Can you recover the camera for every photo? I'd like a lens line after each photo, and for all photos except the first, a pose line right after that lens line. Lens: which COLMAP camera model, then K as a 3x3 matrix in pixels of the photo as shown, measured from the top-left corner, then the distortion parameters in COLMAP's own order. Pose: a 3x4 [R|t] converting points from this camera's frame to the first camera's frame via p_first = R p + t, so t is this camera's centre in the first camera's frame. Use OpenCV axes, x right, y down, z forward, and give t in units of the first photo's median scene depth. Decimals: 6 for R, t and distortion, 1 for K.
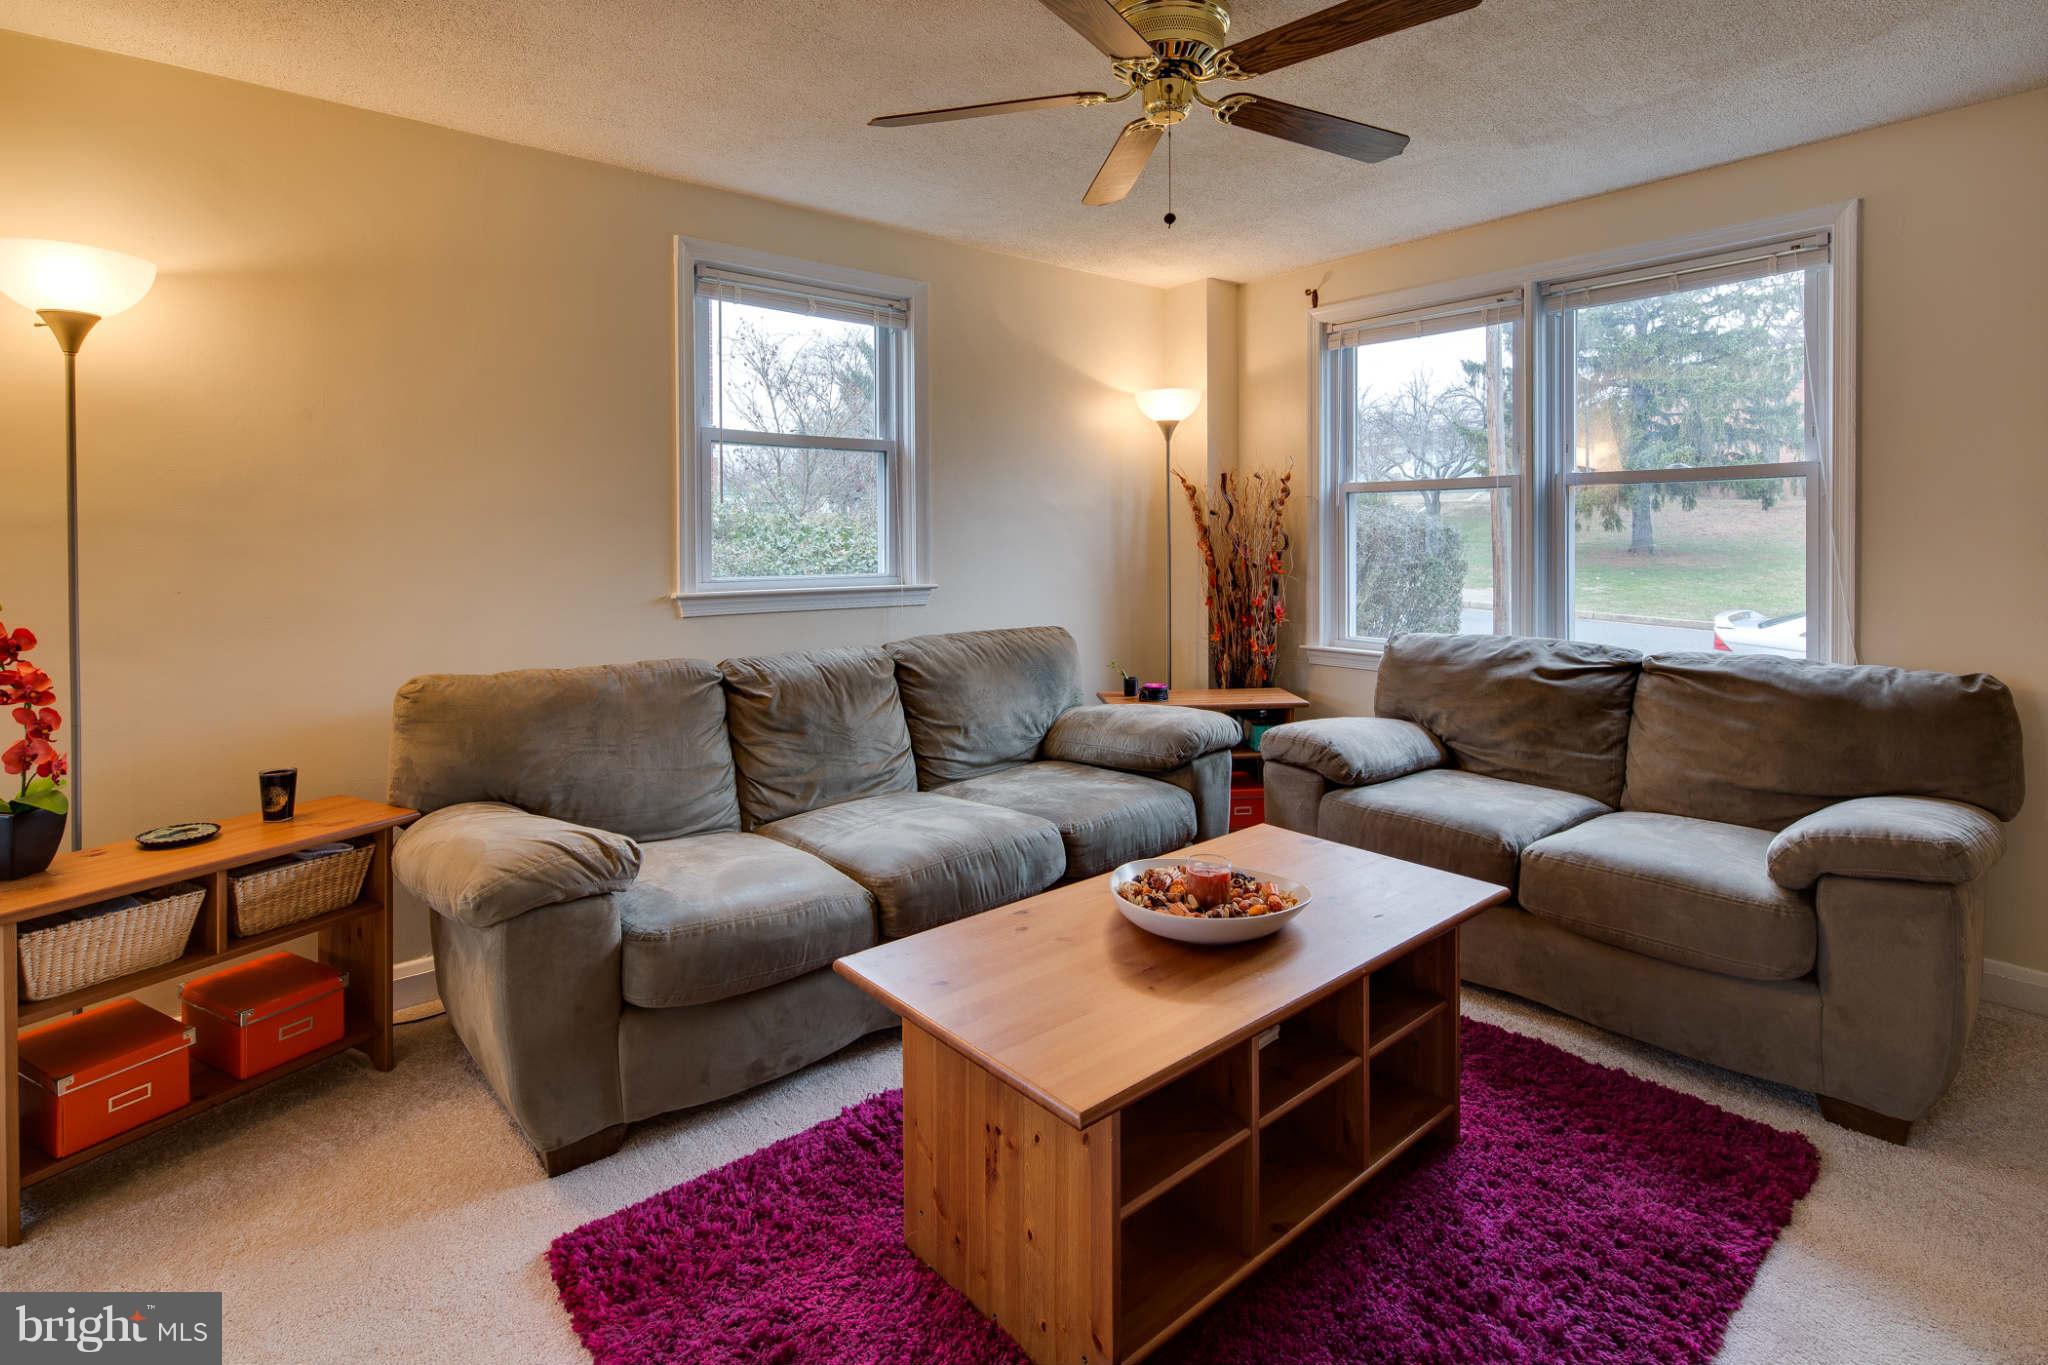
lens RADIAL K [[991.5, 0, 1021.0], [0, 991.5, 542.8], [0, 0, 1]] dist [-0.000090, -0.000206]
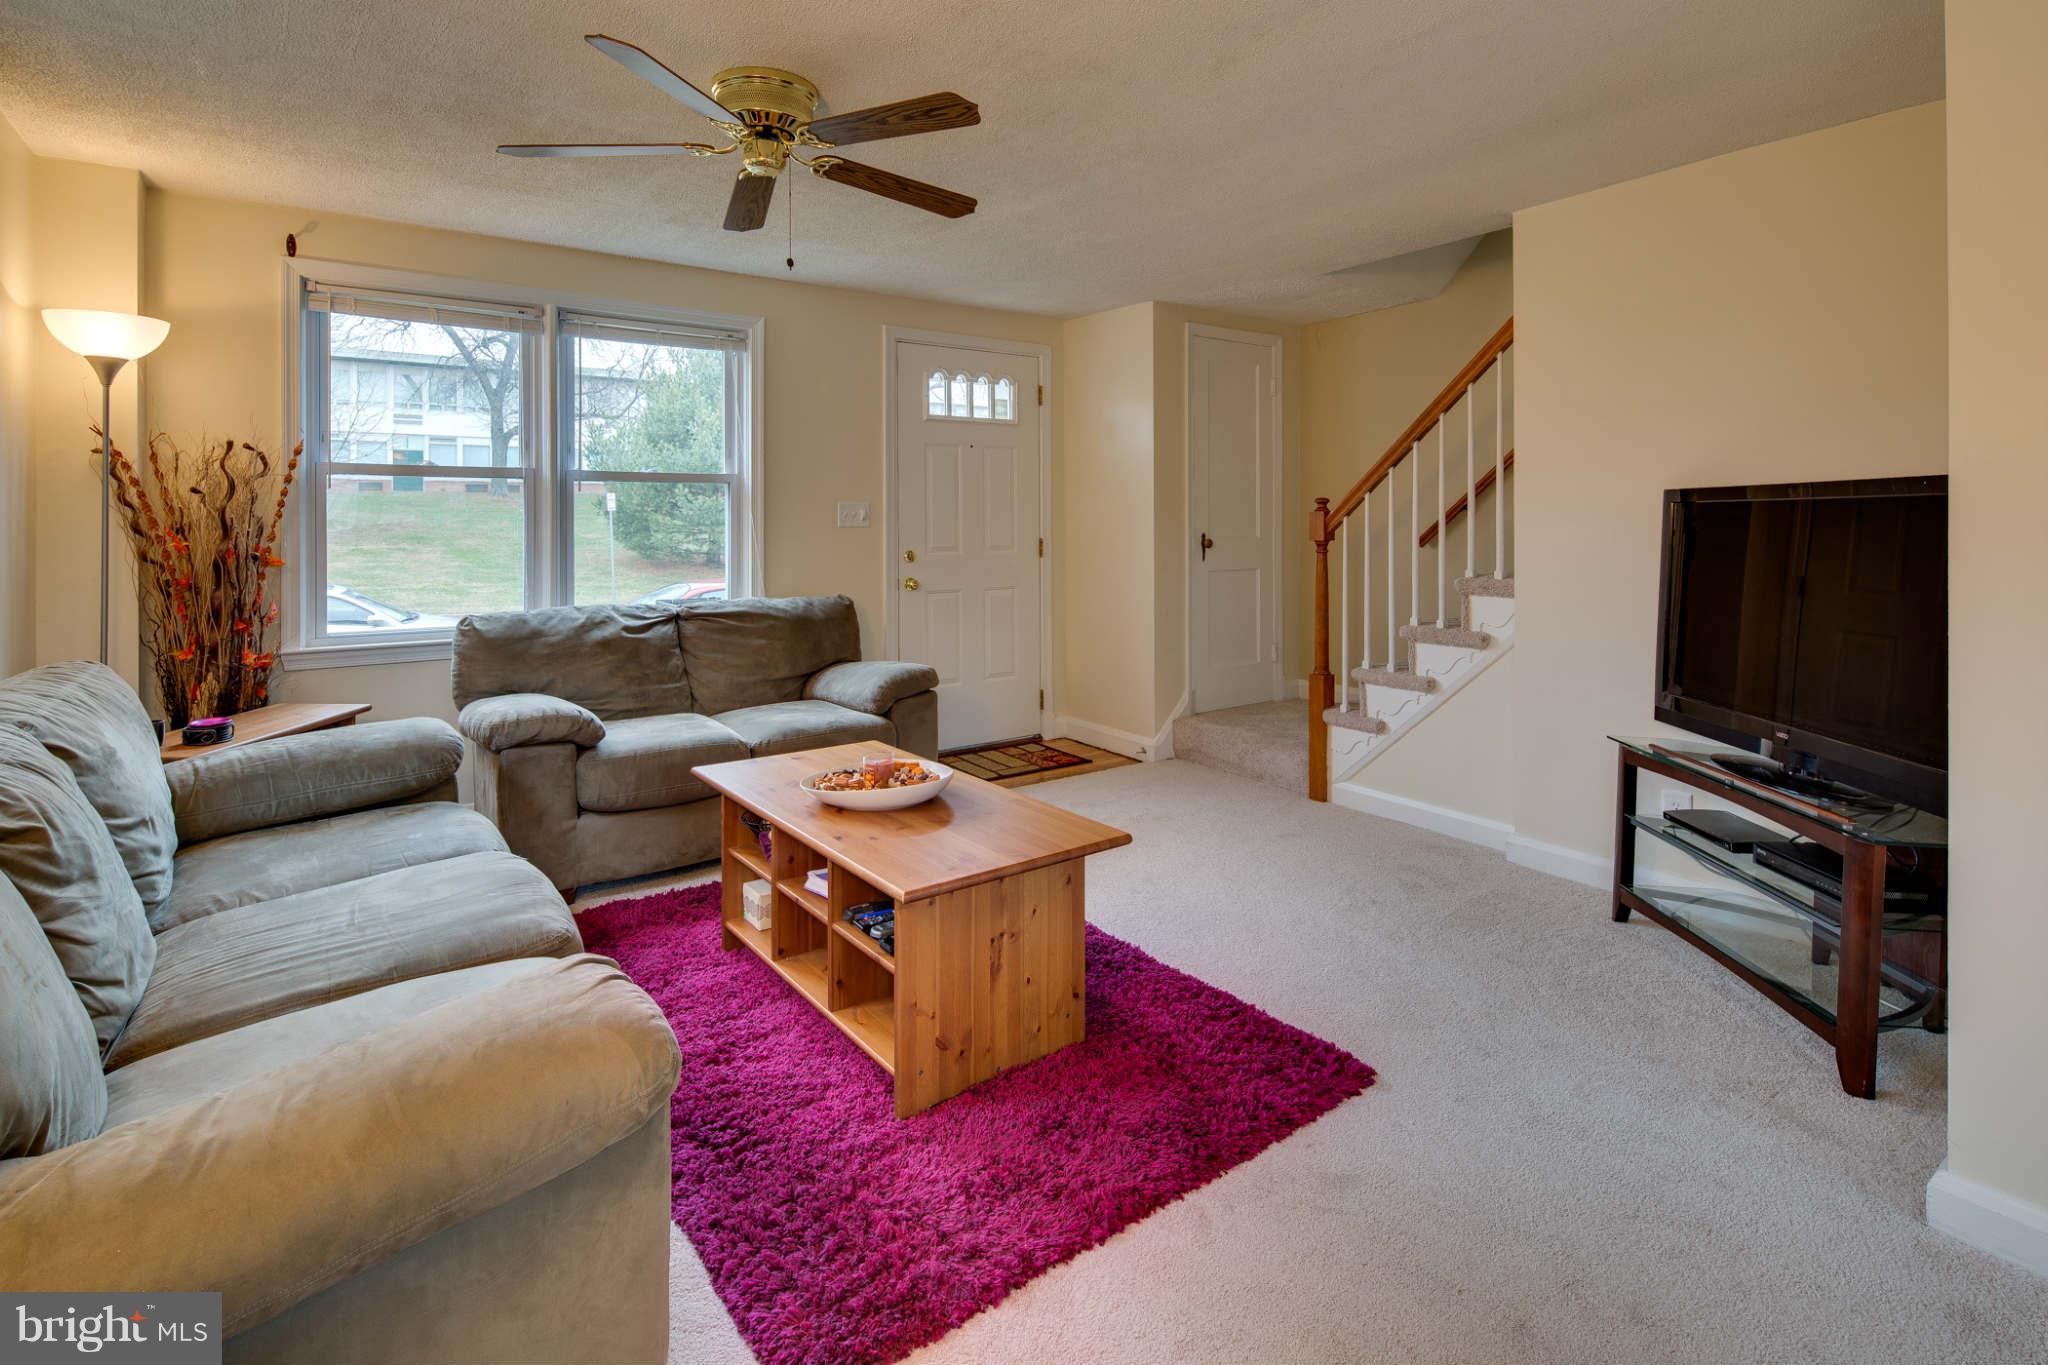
lens RADIAL K [[983.8, 0, 1023.0], [0, 983.8, 519.8], [0, 0, 1]] dist [0.001701, -0.000923]
pose [[0.067628, 0.003221, 0.997705, -0.702115], [0.008045, 0.999961, -0.003774, -0.000155], [-0.997678, 0.008282, 0.067600, 0.423095]]
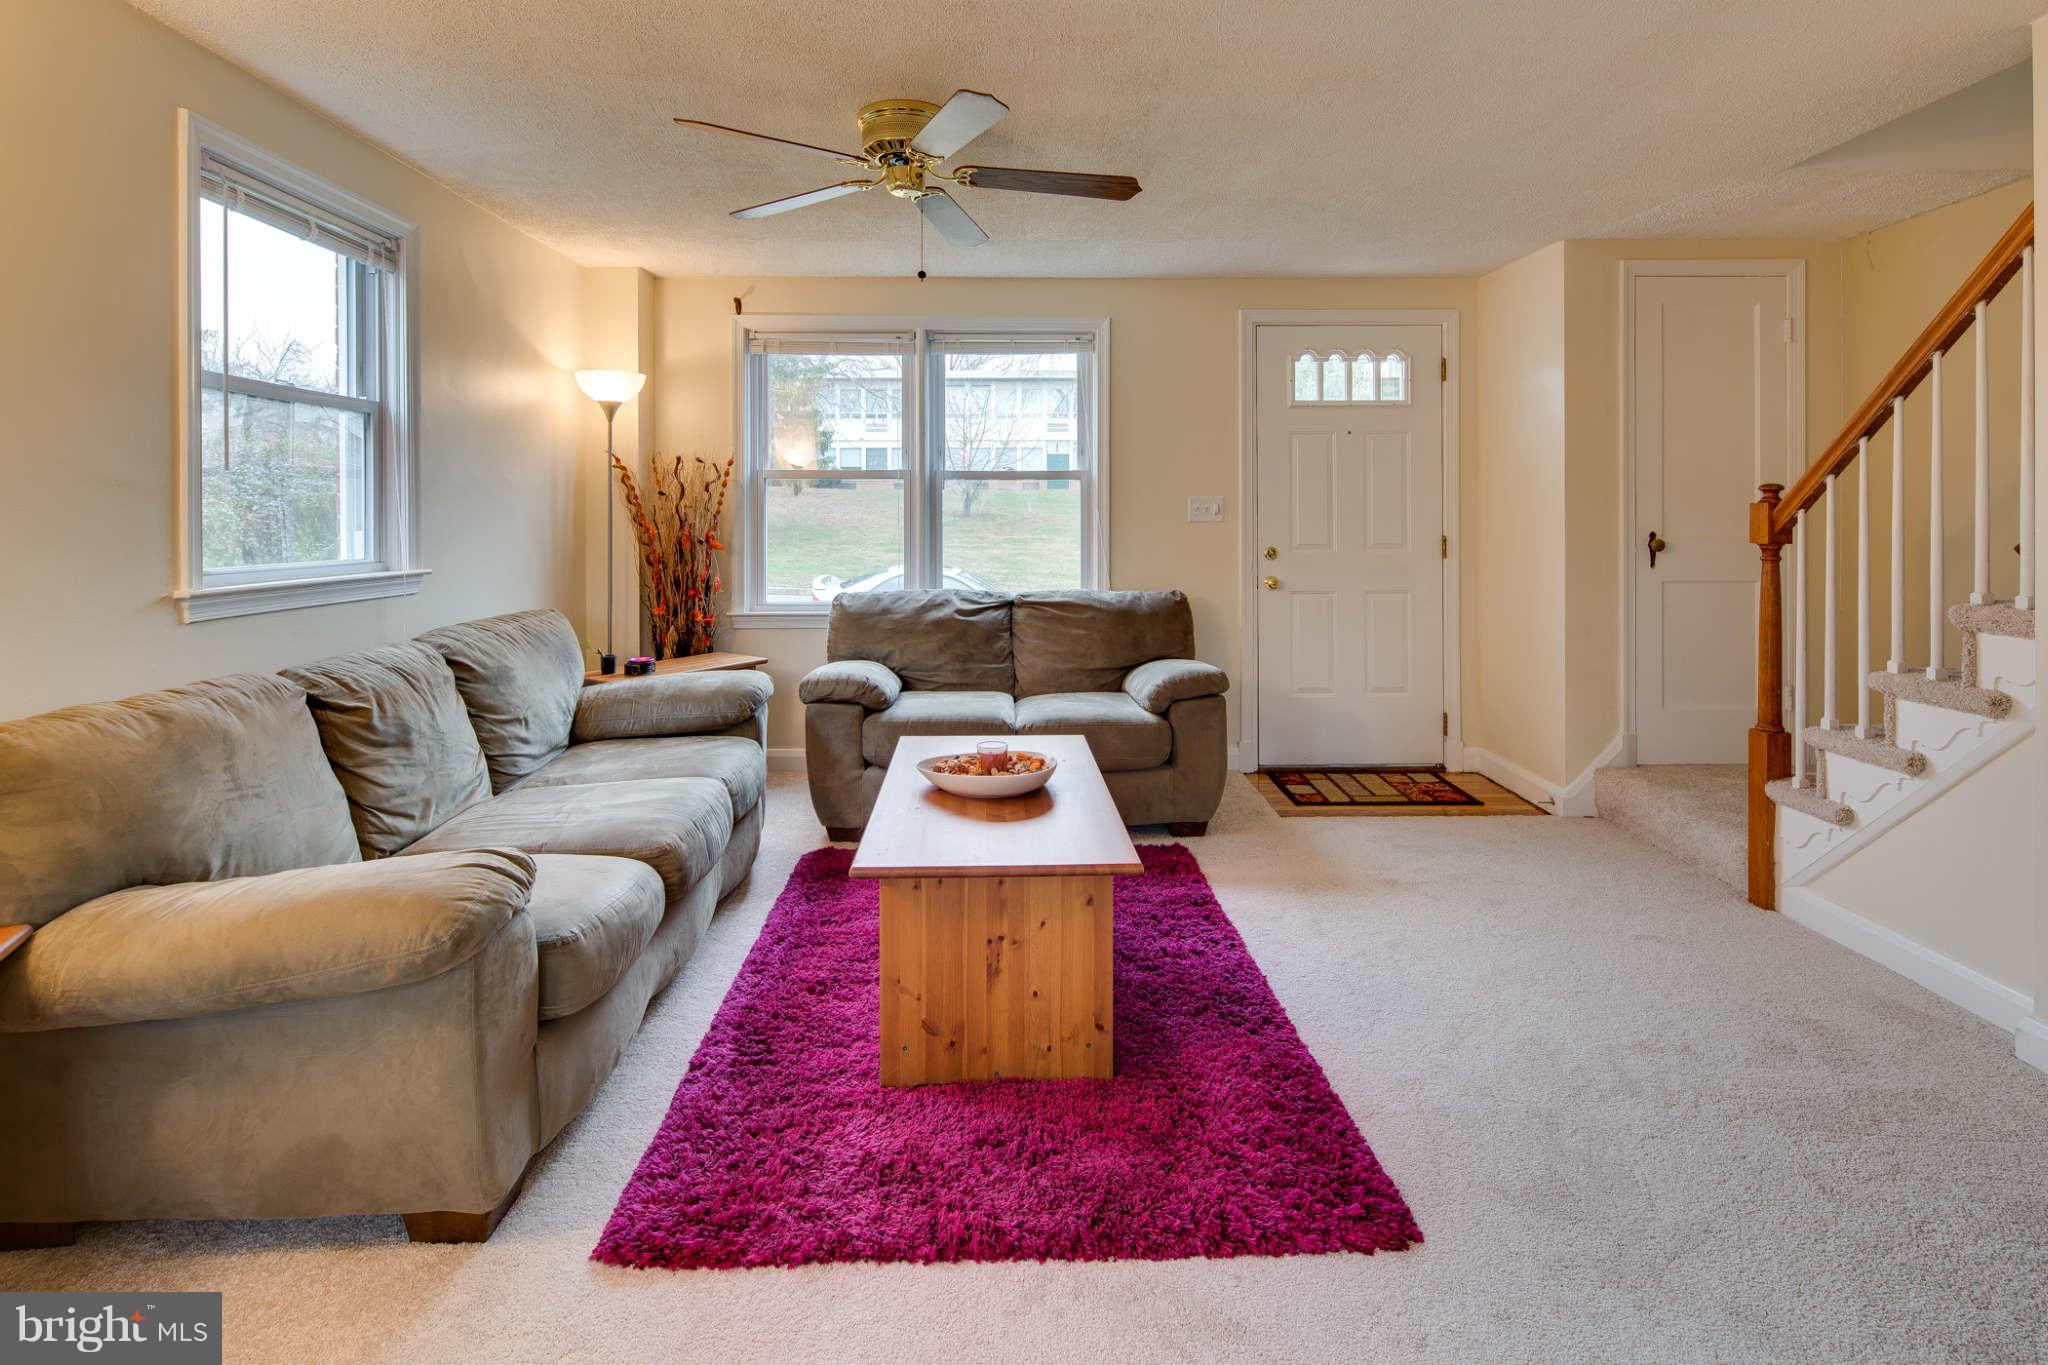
lens RADIAL K [[1001.1, 0, 1023.4], [0, 1001.1, 517.3], [0, 0, 1]] dist [0.001572, -0.000638]
pose [[0.623853, 0.000428, 0.781541, -0.541570], [0.004218, 0.999983, -0.003915, 0.001482], [-0.781530, 0.005739, 0.623841, 0.042769]]
